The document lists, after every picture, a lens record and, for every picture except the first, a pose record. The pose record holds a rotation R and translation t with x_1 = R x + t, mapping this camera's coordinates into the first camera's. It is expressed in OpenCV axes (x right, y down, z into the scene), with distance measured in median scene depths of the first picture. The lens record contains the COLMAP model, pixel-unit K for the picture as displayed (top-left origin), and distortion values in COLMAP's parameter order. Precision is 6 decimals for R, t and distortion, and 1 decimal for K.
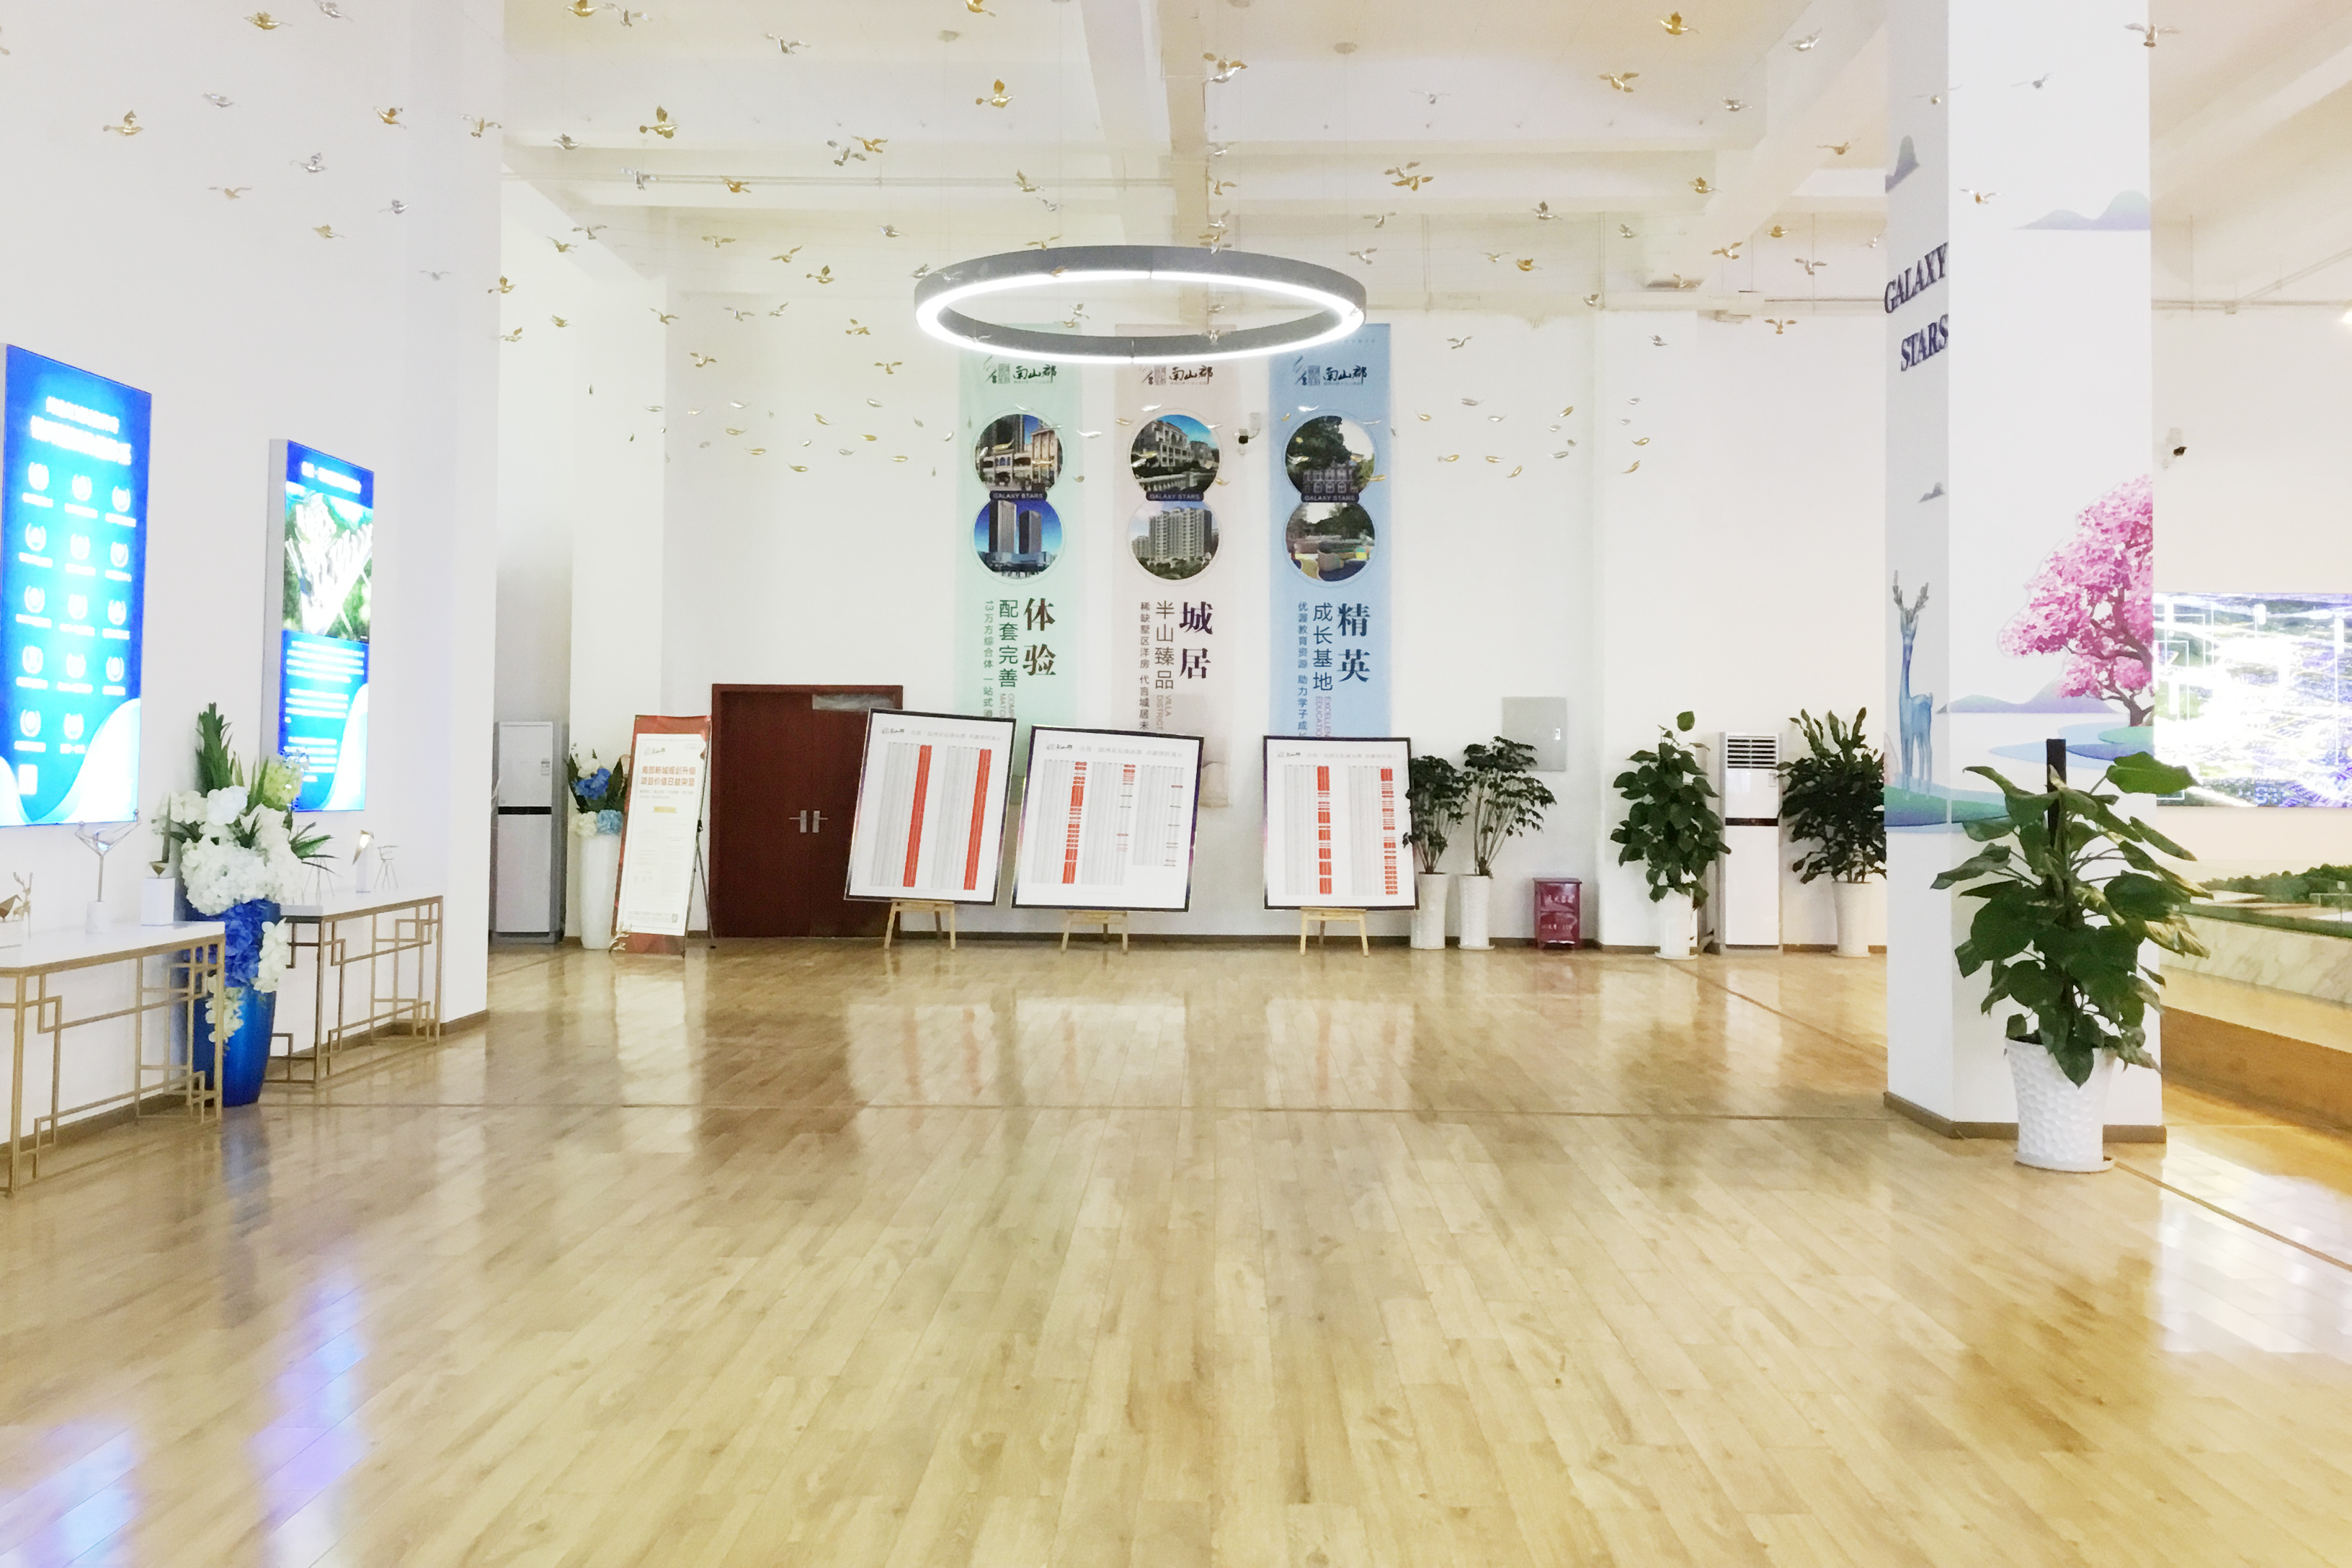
lens RADIAL K [[2130.3, 0, 1173.1], [0, 2130.3, 693.0], [0, 0, 1]] dist [0.100857, -0.229529]
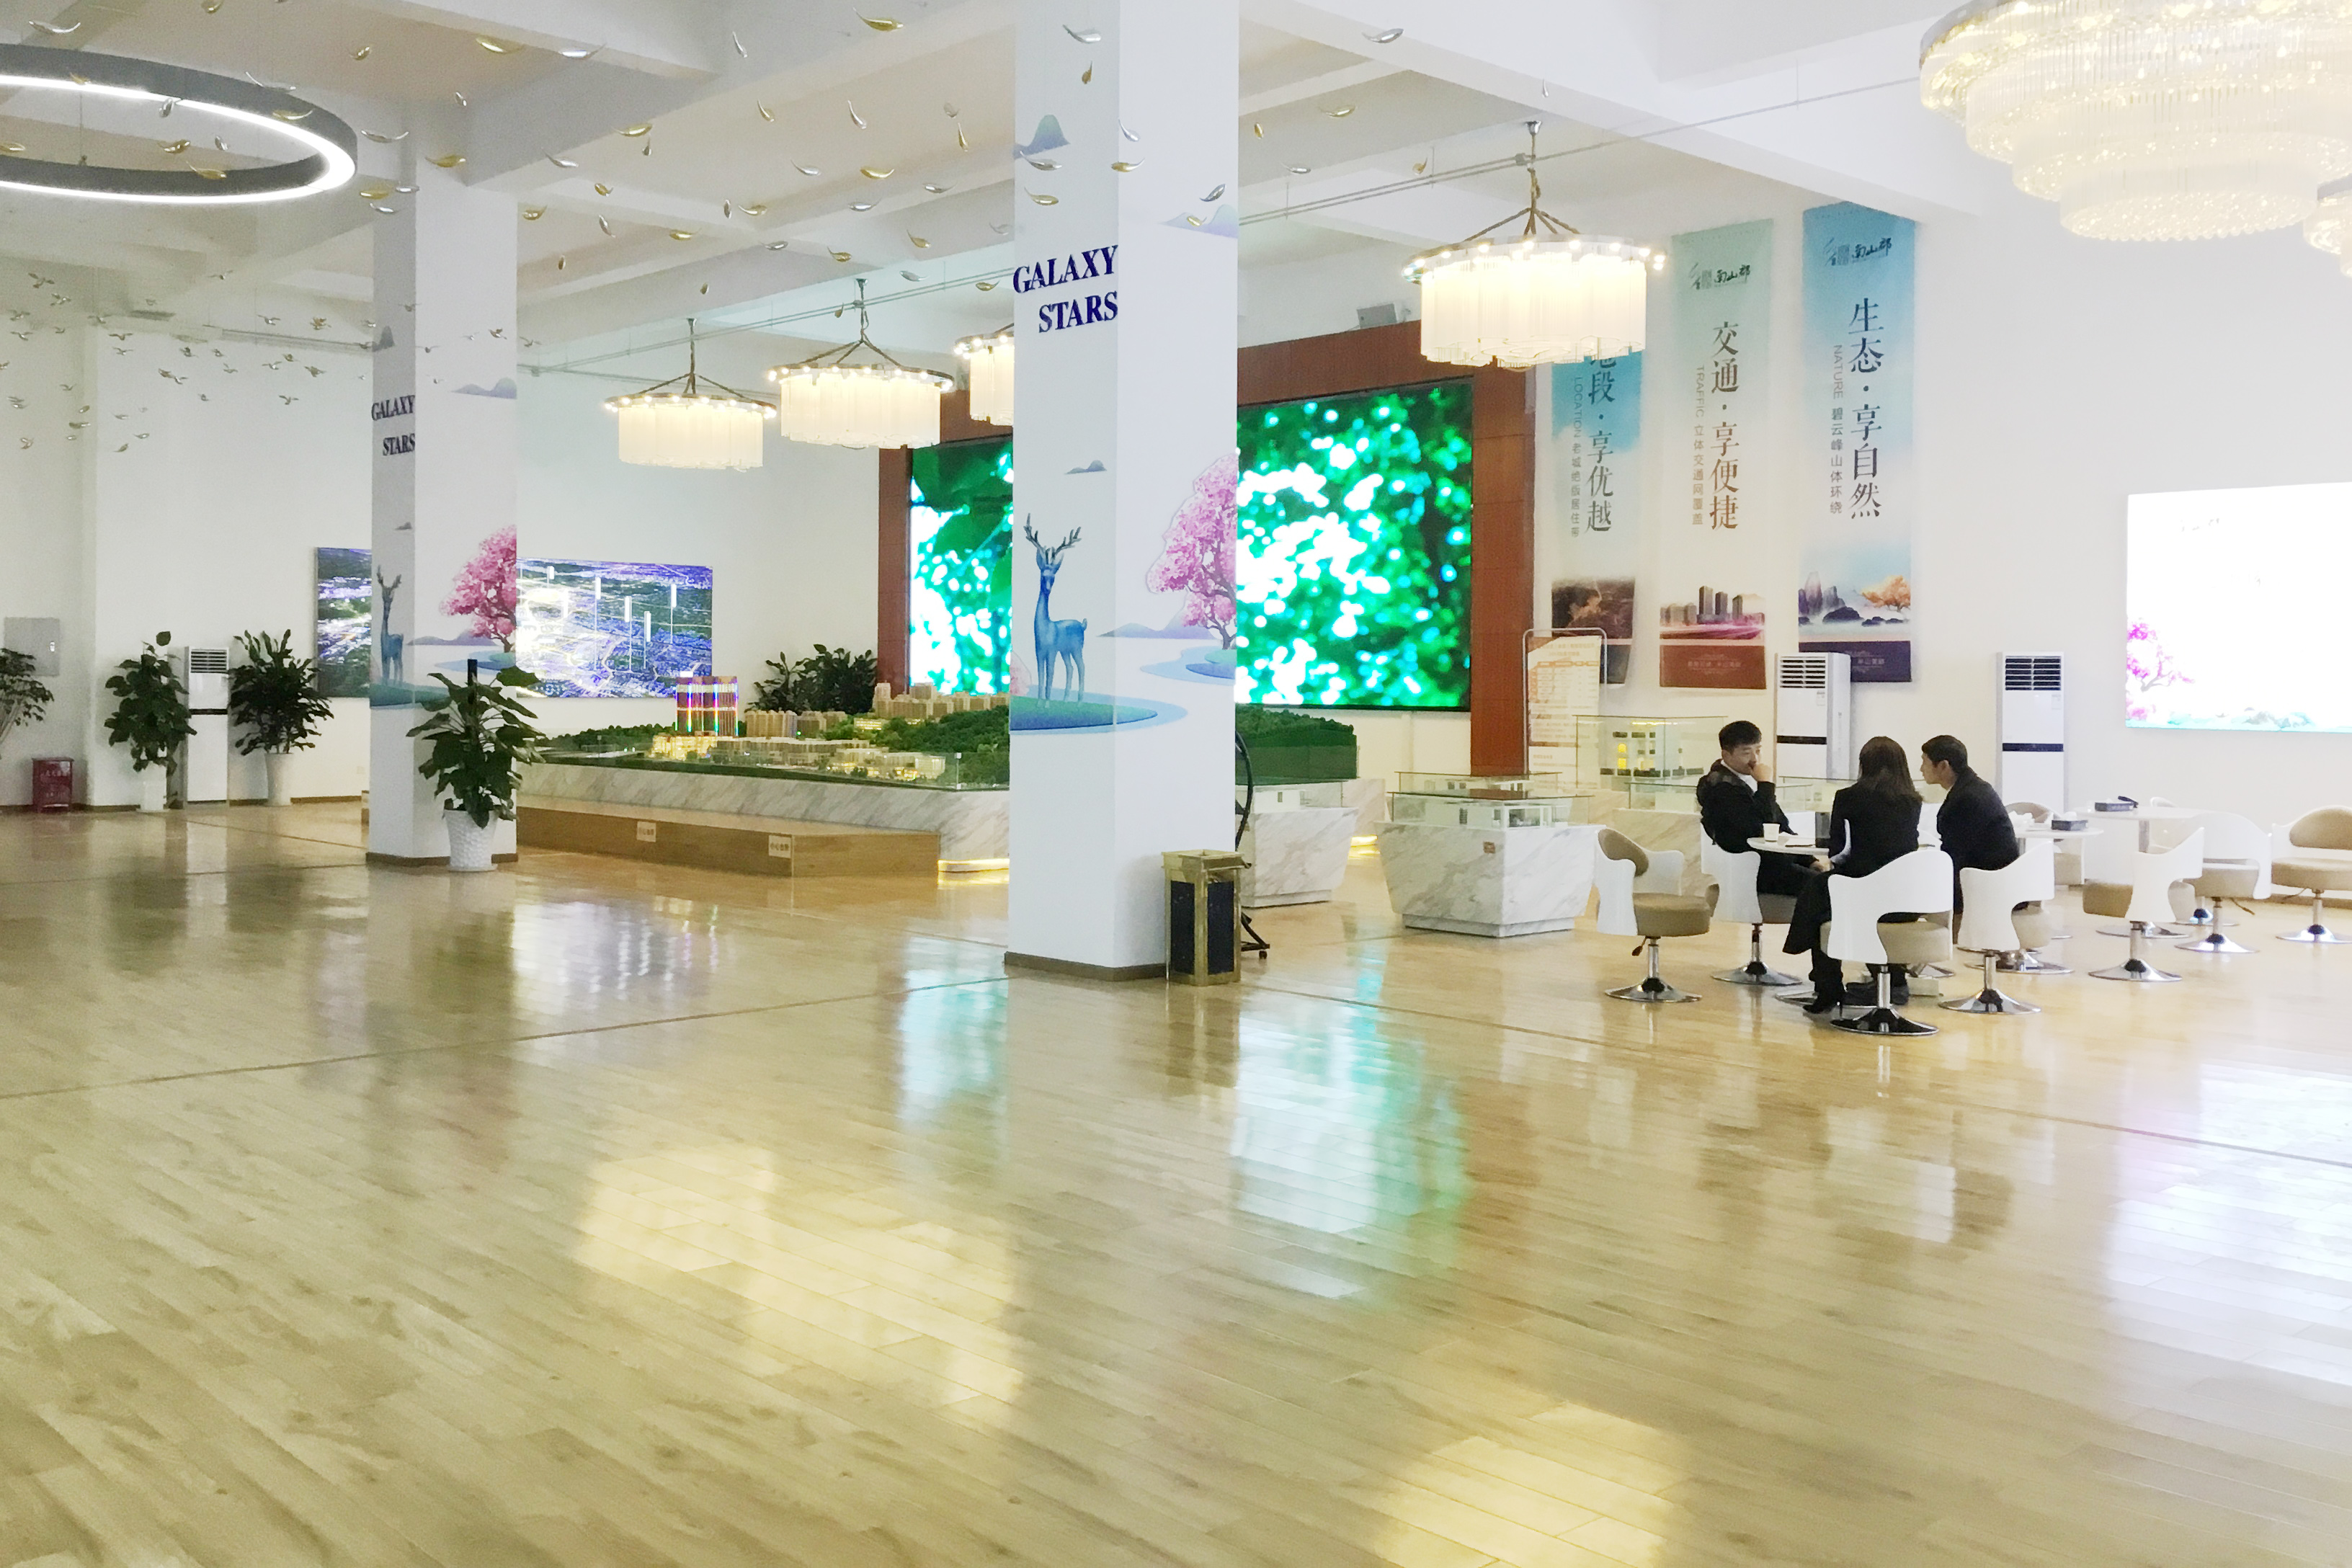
lens RADIAL K [[2130.3, 0, 1173.1], [0, 2130.3, 693.0], [0, 0, 1]] dist [0.100857, -0.229529]
pose [[0.722779, -0.007743, 0.691036, -0.242705], [-0.023890, 0.999060, 0.036182, -0.017063], [-0.690666, -0.042661, 0.721914, -0.434163]]
